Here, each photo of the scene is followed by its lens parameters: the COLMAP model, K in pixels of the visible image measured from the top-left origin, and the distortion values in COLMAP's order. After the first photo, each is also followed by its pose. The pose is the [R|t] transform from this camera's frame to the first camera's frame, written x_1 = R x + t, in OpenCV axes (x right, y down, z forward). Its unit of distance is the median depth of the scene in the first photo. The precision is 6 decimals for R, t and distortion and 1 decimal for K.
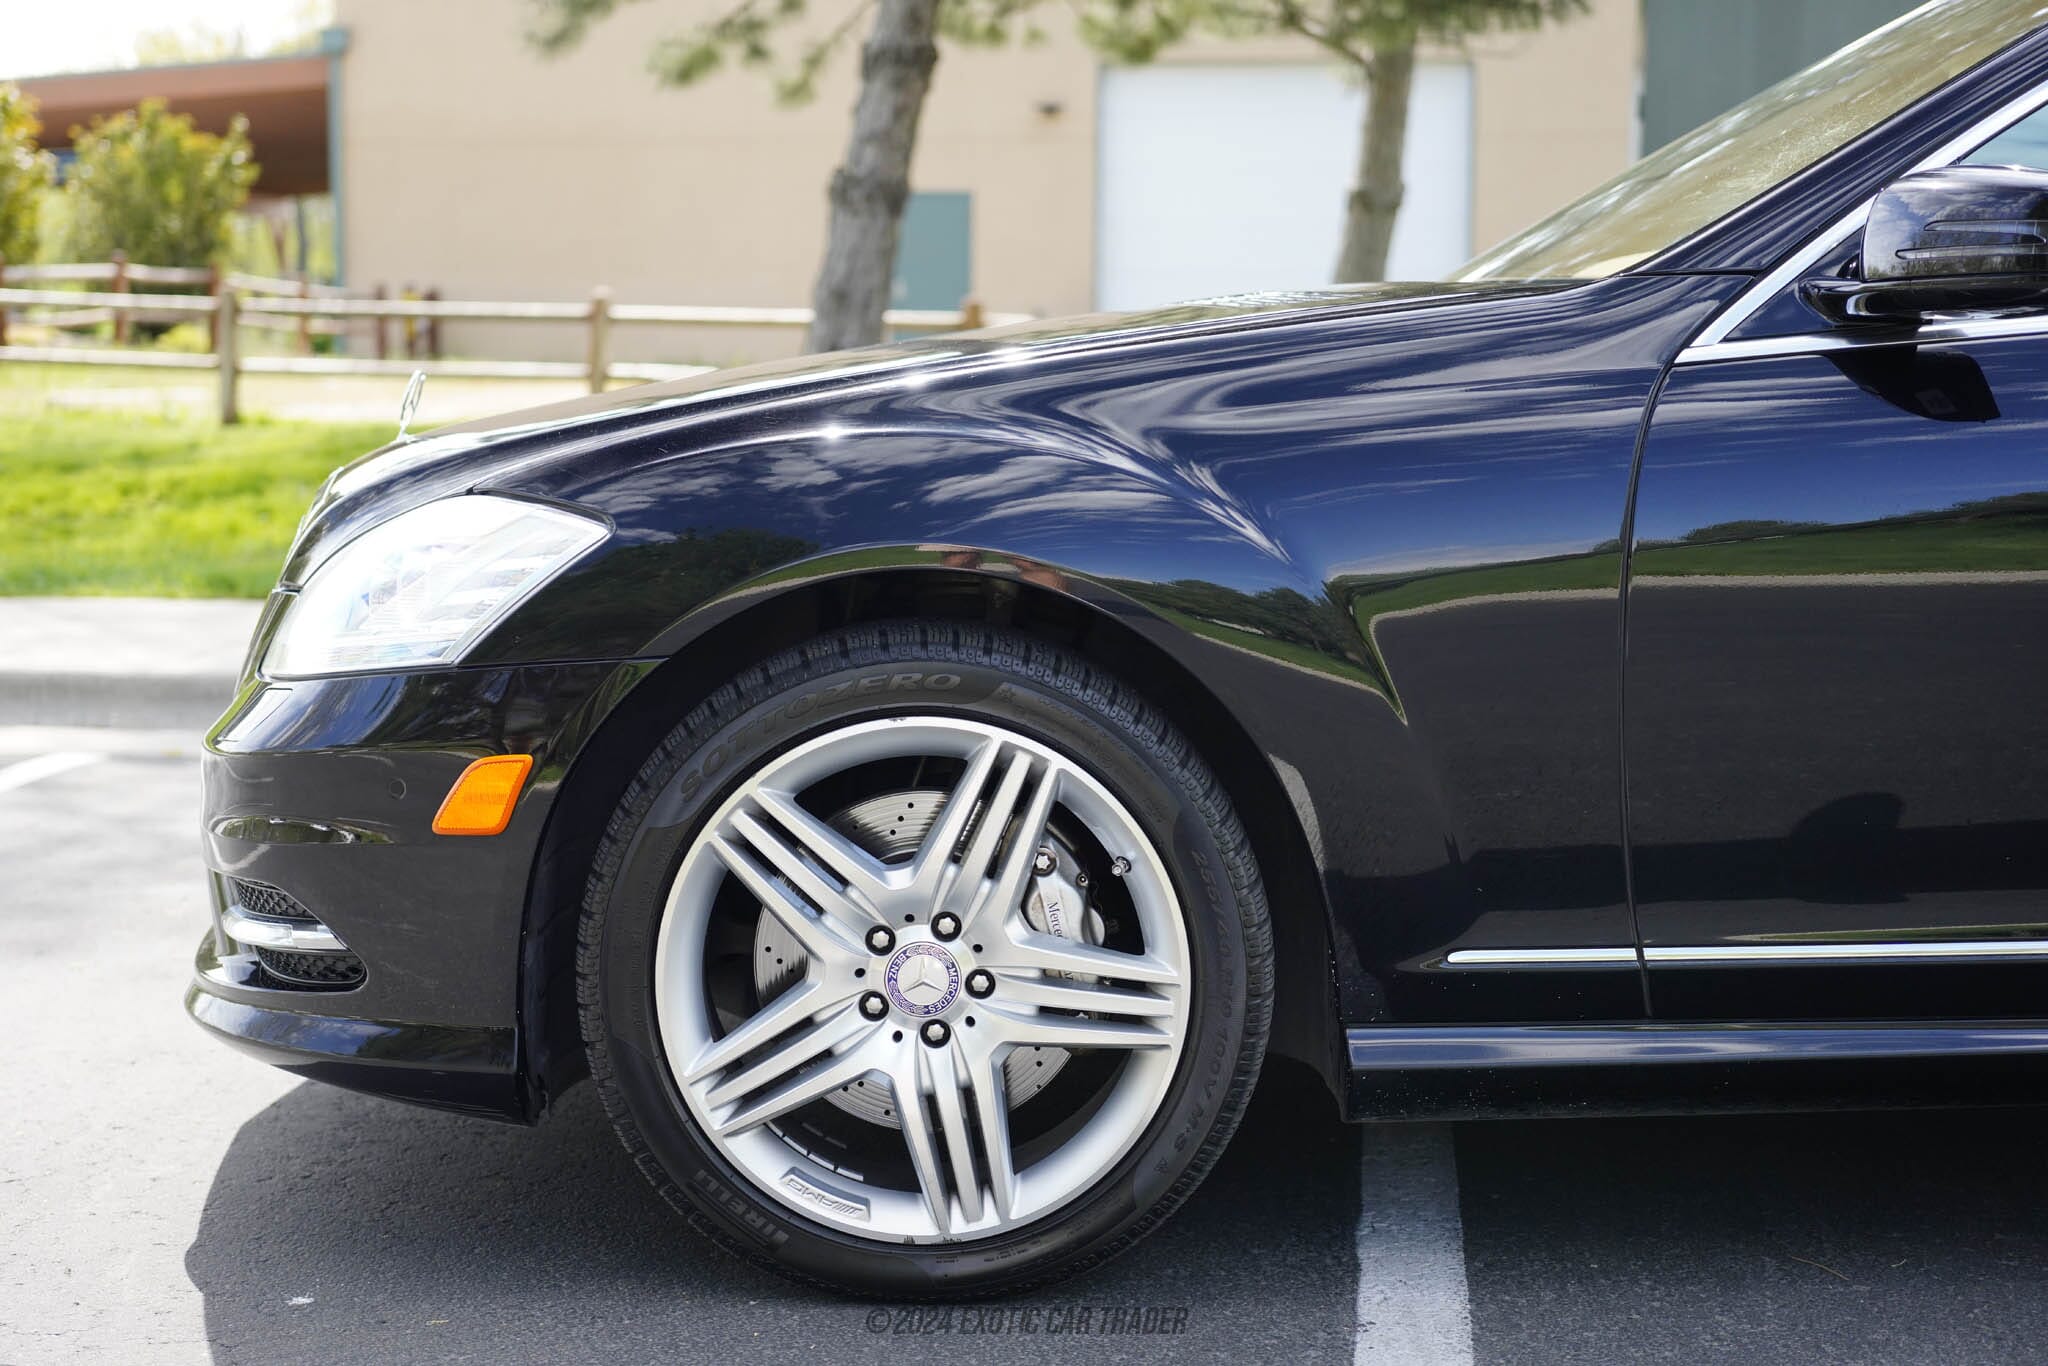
lens RADIAL K [[2946.1, 0, 1025.7], [0, 2946.1, 682.3], [0, 0, 1]] dist [-0.011796, -0.007476]
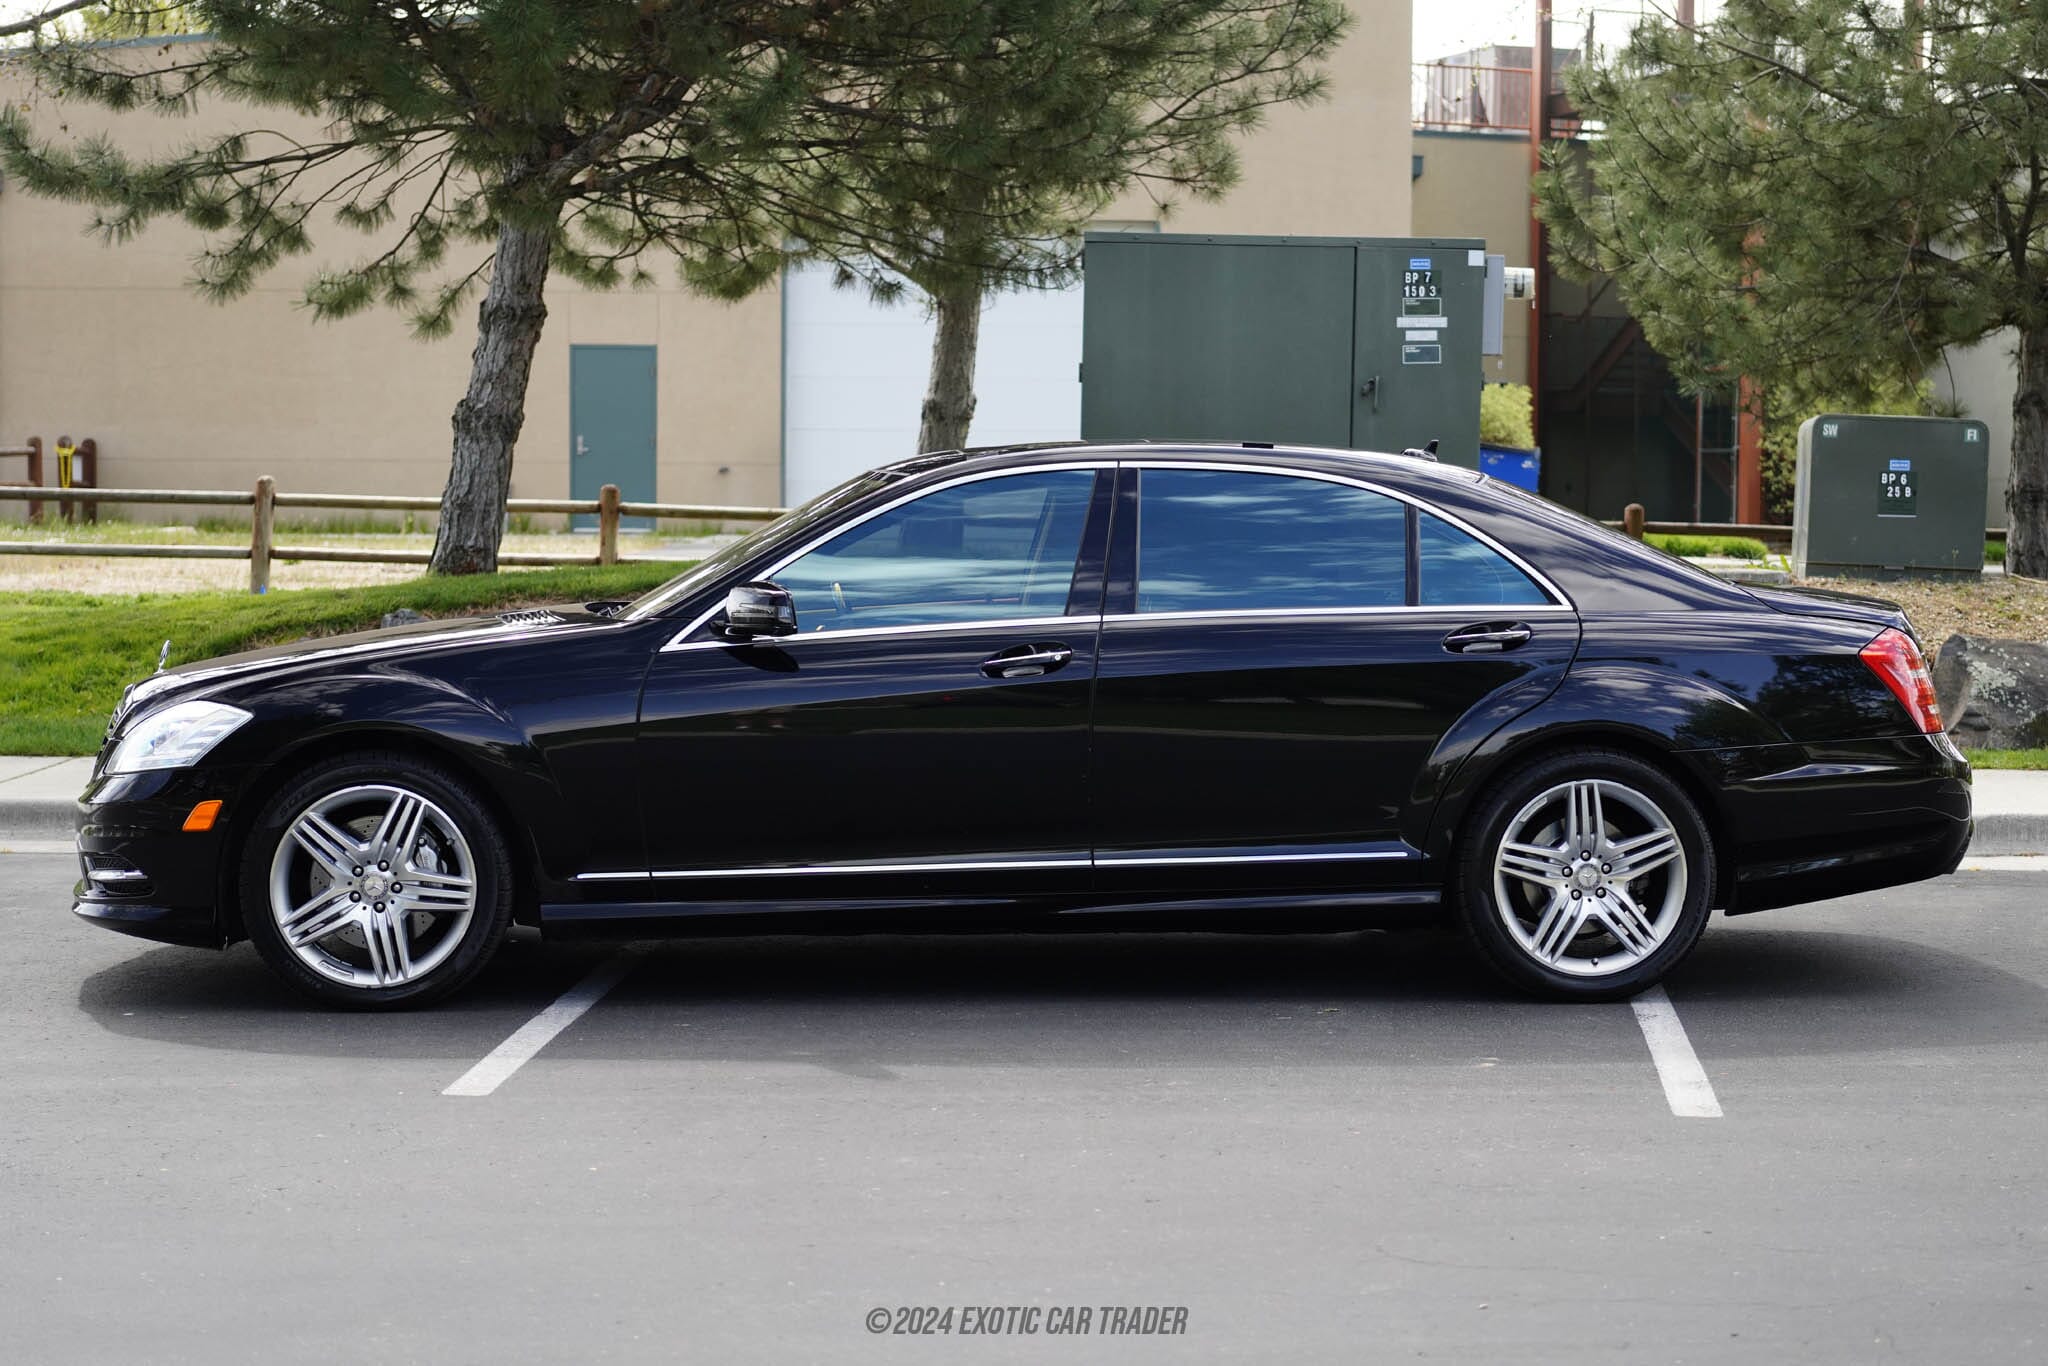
lens RADIAL K [[2998.2, 0, 1022.7], [0, 2998.2, 646.8], [0, 0, 1]] dist [0.019829, 0.076161]
pose [[0.994593, 0.000828, 0.103848, 0.259609], [0.005944, 0.997875, -0.064885, 0.065046], [-0.103681, 0.065151, 0.992474, -1.713173]]
